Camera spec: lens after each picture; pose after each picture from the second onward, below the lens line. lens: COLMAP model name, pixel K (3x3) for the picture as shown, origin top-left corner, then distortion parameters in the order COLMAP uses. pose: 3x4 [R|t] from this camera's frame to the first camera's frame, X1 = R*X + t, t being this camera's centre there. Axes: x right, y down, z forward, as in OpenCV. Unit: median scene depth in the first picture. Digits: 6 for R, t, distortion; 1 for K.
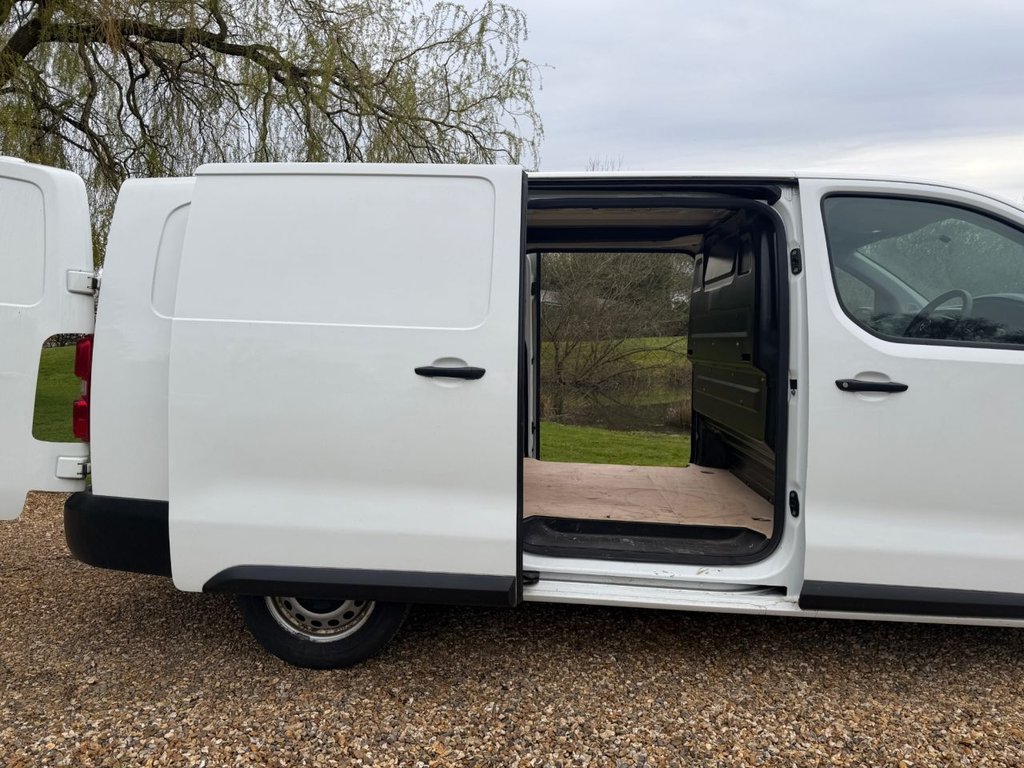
lens RADIAL K [[750.4, 0, 512.0], [0, 750.4, 384.0], [0, 0, 1]] dist [0.049384, -0.001583]
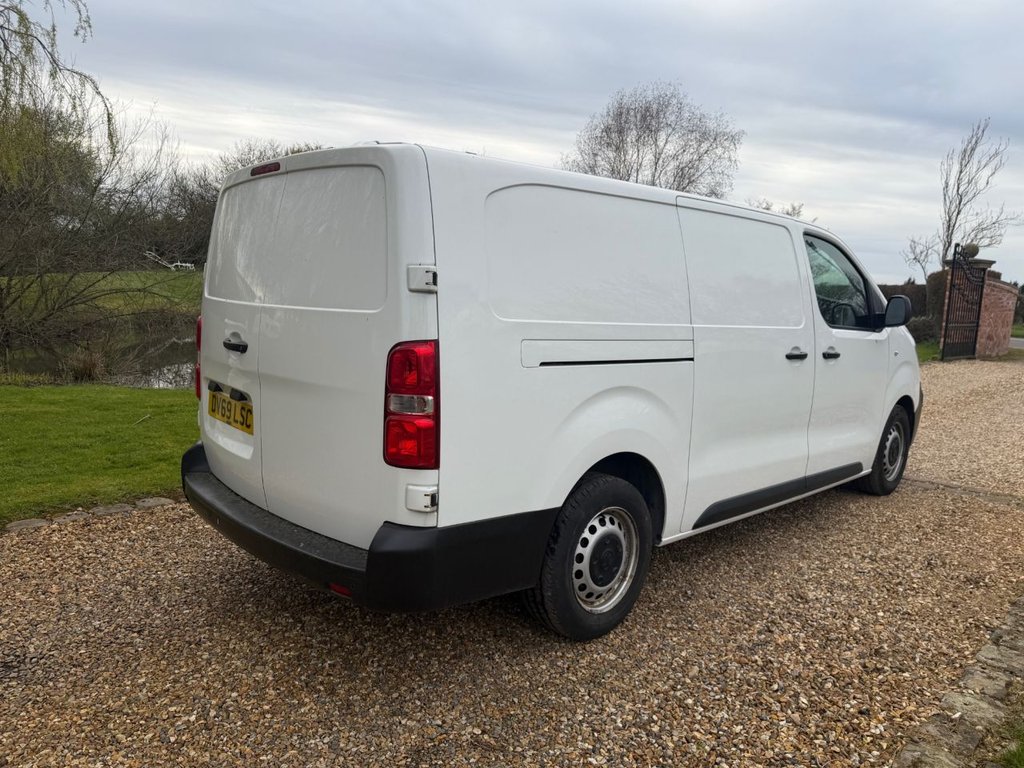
lens RADIAL K [[757.2, 0, 514.6], [0, 757.2, 382.7], [0, 0, 1]] dist [0.039337, -0.044326]
pose [[0.649955, -0.082246, 0.755509, -0.302418], [0.014906, 0.995315, 0.095528, -0.026036], [-0.759826, -0.050827, 0.648136, 0.105524]]
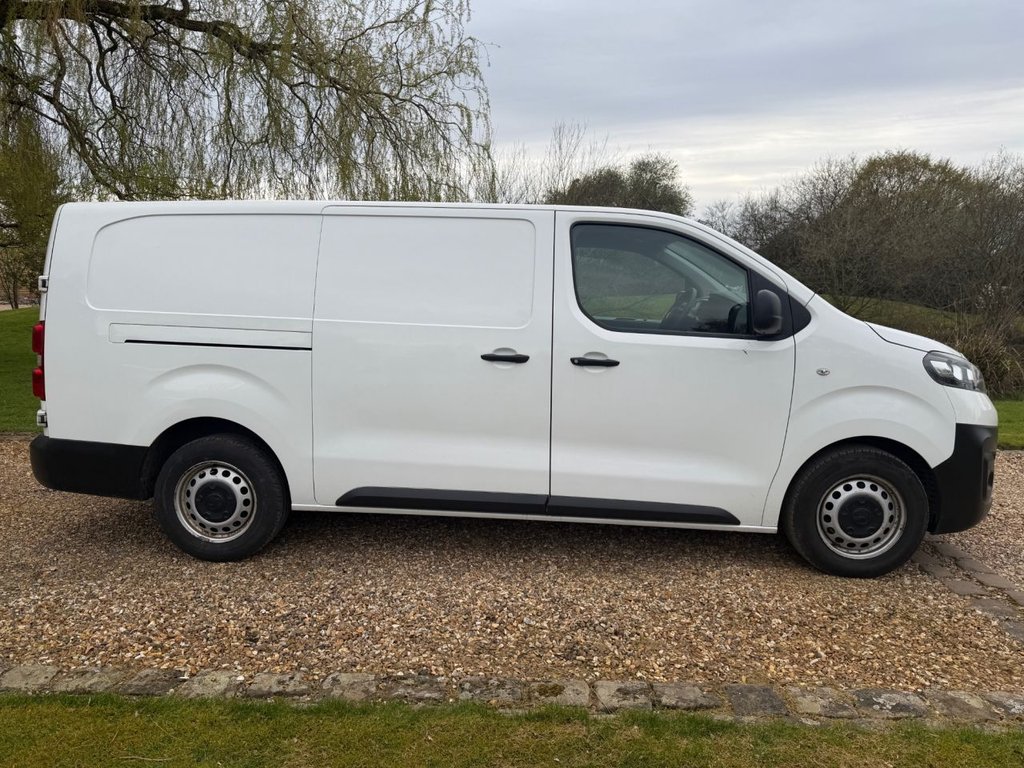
lens RADIAL K [[750.4, 0, 512.0], [0, 750.4, 384.0], [0, 0, 1]] dist [0.049384, -0.001583]
pose [[0.999988, 0.001129, 0.004845, 0.074459], [-0.001432, 0.998009, 0.063062, -0.010776], [-0.004764, -0.063068, 0.997998, -0.100021]]
